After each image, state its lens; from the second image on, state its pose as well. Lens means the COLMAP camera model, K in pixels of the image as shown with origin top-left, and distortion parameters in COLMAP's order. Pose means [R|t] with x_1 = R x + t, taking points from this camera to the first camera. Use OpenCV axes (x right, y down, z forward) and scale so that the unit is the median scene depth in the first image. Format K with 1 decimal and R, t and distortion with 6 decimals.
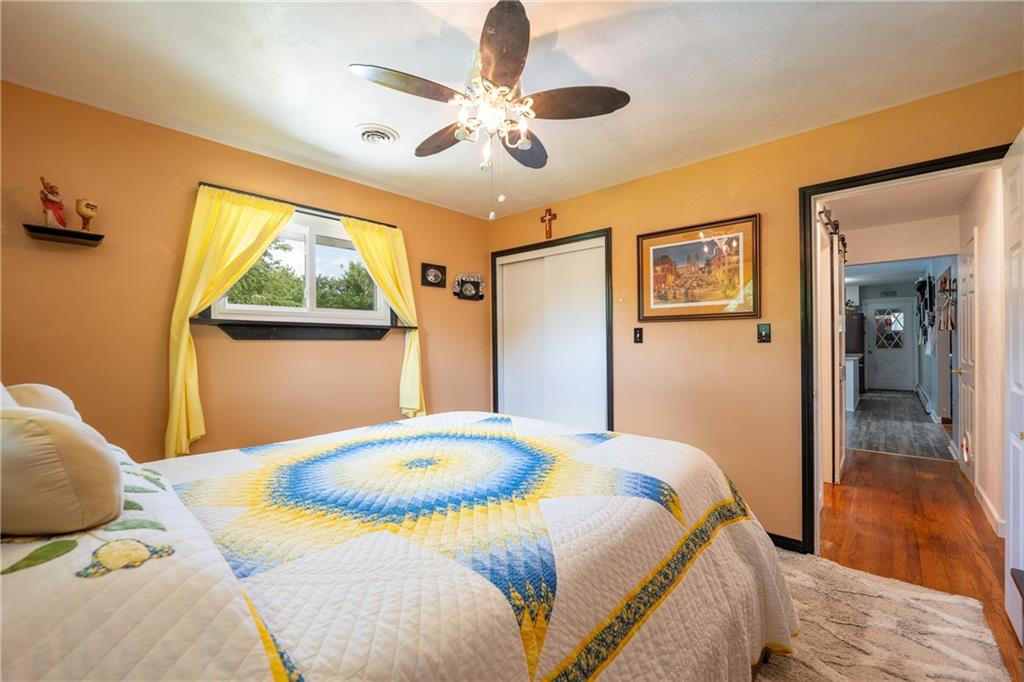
lens RADIAL K [[418.9, 0, 518.7], [0, 418.9, 340.9], [0, 0, 1]] dist [-0.002993, -0.000278]
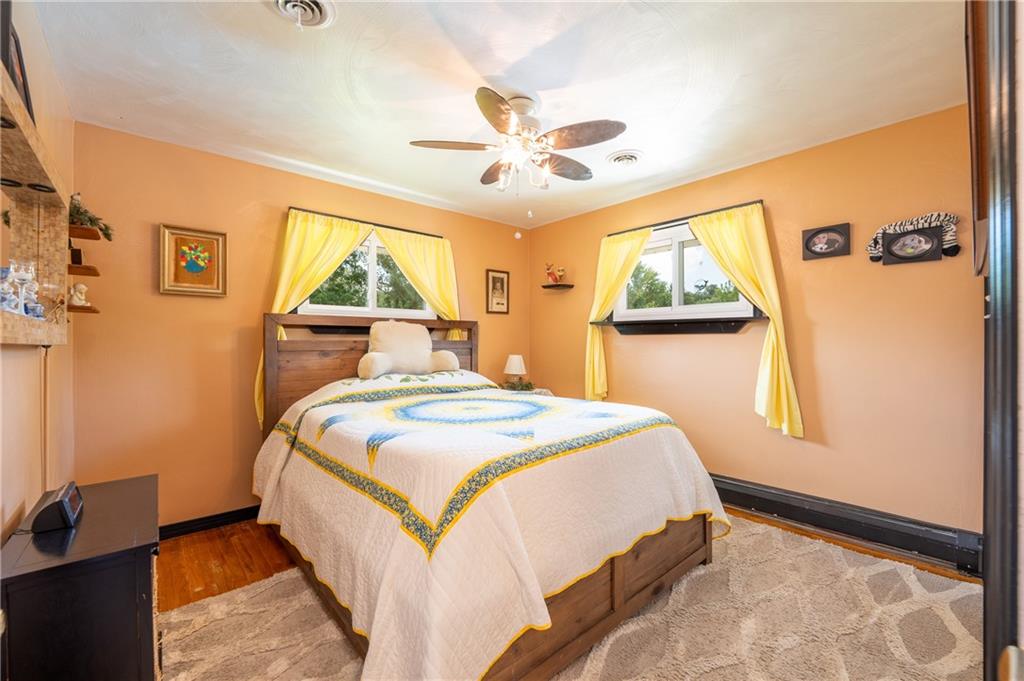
lens RADIAL K [[418.9, 0, 518.7], [0, 418.9, 340.4], [0, 0, 1]] dist [-0.002993, -0.000278]
pose [[-0.114921, 0.007184, -0.993349, 0.626239], [0.007674, 0.999950, 0.006344, 0.003687], [0.993345, -0.006894, -0.114970, 0.617059]]
